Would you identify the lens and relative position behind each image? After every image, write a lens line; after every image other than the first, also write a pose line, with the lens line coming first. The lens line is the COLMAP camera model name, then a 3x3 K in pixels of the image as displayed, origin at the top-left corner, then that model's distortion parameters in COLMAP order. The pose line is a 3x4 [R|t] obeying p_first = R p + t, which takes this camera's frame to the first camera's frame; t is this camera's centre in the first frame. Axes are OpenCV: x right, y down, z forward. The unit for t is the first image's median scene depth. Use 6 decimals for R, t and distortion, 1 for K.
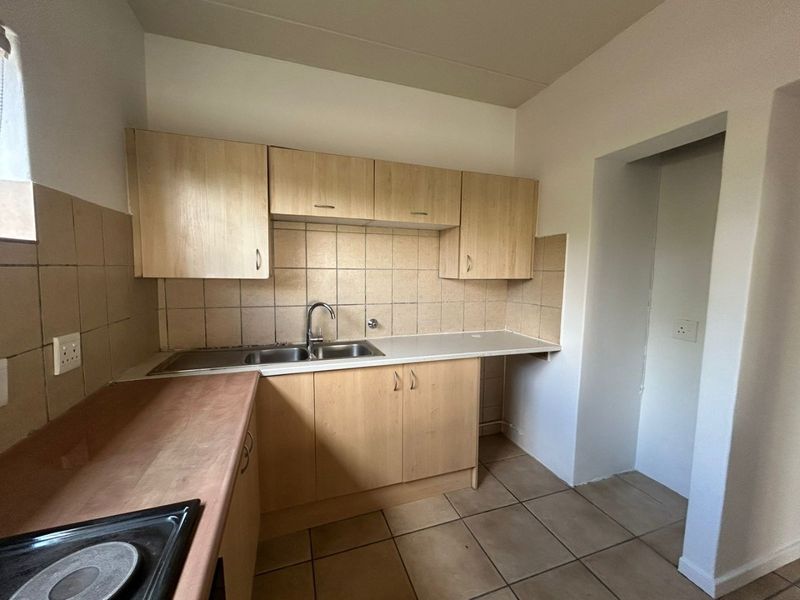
lens RADIAL K [[321.8, 0, 400.0], [0, 321.8, 300.0], [0, 0, 1]] dist [-0.000962, 0.000064]
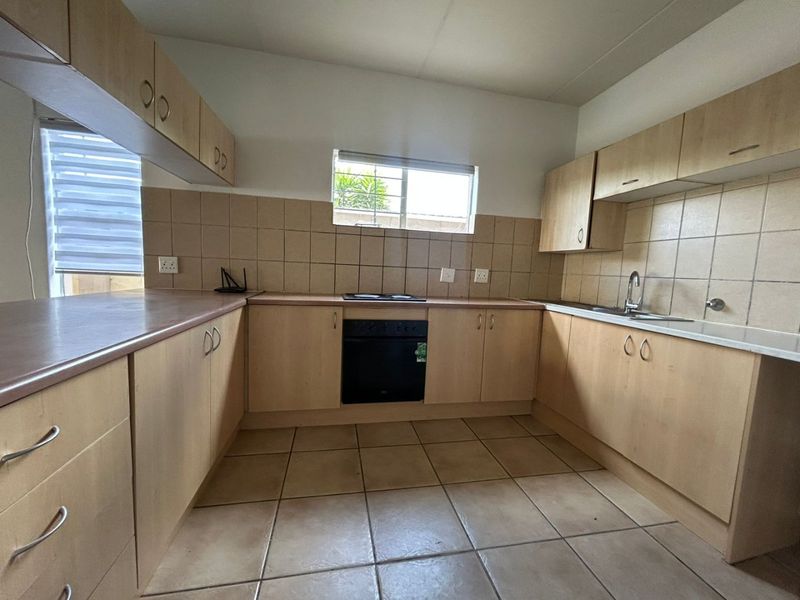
lens RADIAL K [[321.8, 0, 400.0], [0, 321.8, 300.0], [0, 0, 1]] dist [-0.000962, 0.000064]
pose [[-0.132350, 0.078177, -0.988115, 0.979586], [-0.138496, 0.985647, 0.096532, 0.114450], [0.981480, 0.149626, -0.119623, 0.395097]]
